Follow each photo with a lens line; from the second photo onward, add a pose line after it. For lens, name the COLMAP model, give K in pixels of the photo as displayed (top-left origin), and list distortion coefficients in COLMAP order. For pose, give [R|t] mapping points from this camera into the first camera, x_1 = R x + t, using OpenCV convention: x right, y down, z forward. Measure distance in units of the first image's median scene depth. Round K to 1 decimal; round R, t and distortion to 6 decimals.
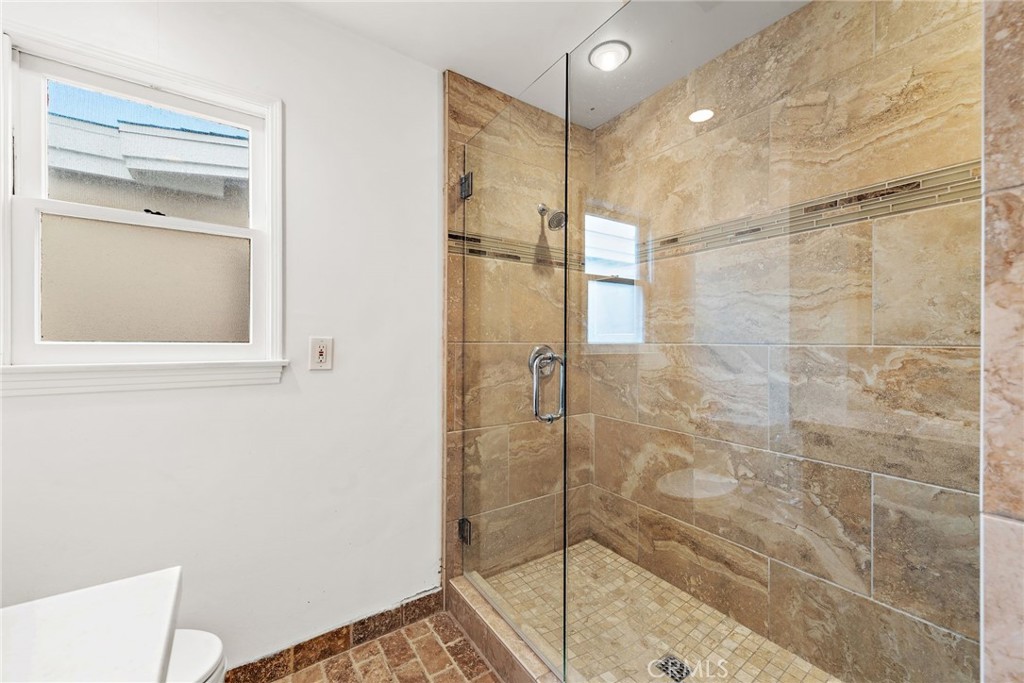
lens RADIAL K [[402.2, 0, 512.6], [0, 402.2, 339.3], [0, 0, 1]] dist [0.008730, -0.000664]
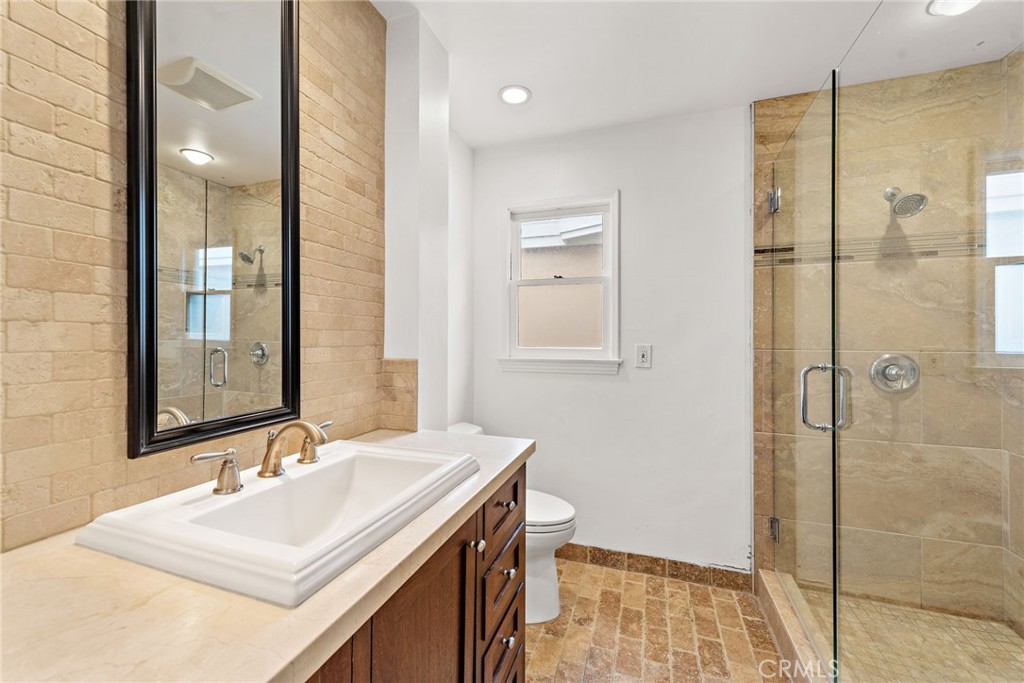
lens RADIAL K [[402.2, 0, 512.6], [0, 402.2, 339.3], [0, 0, 1]] dist [0.008730, -0.000664]
pose [[0.594997, -0.003685, -0.803719, 0.326958], [0.001446, 0.999993, -0.003515, -0.016615], [0.803726, 0.000929, 0.594998, -0.178077]]
